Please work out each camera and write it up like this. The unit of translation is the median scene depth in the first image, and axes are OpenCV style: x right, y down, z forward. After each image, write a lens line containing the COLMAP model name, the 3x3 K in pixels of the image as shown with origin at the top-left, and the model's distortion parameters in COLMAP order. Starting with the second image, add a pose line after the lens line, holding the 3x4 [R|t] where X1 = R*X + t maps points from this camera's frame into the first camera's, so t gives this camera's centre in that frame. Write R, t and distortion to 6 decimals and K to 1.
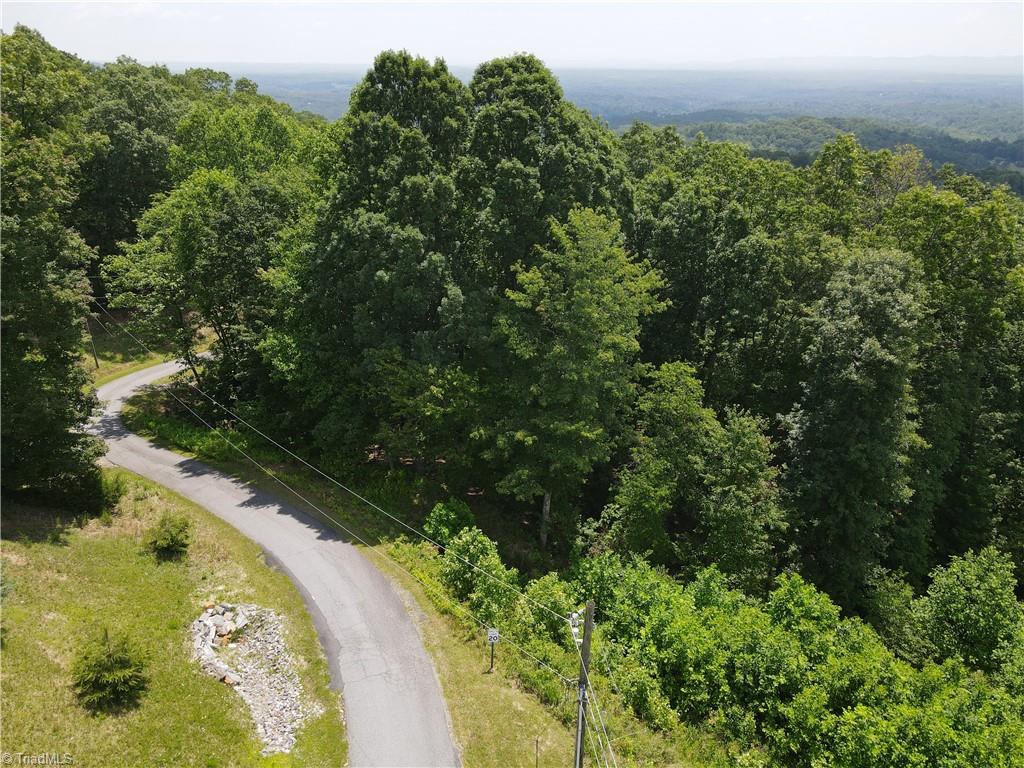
lens RADIAL K [[757.8, 0, 508.1], [0, 757.8, 378.5], [0, 0, 1]] dist [0.006742, 0.016428]
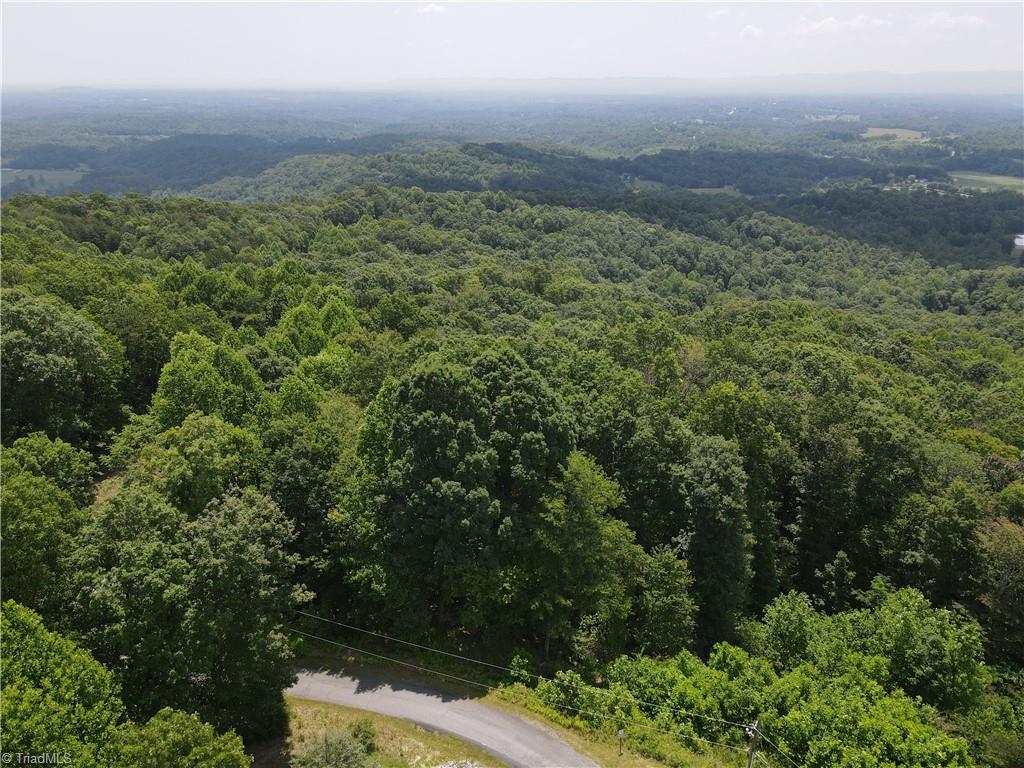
lens RADIAL K [[757.8, 0, 512.9], [0, 757.8, 380.0], [0, 0, 1]] dist [0.006742, 0.016428]
pose [[0.912462, -0.151787, 0.379965, -0.551321], [0.159391, 0.987148, 0.011574, -0.376486], [-0.376839, 0.050002, 0.924928, -0.423735]]
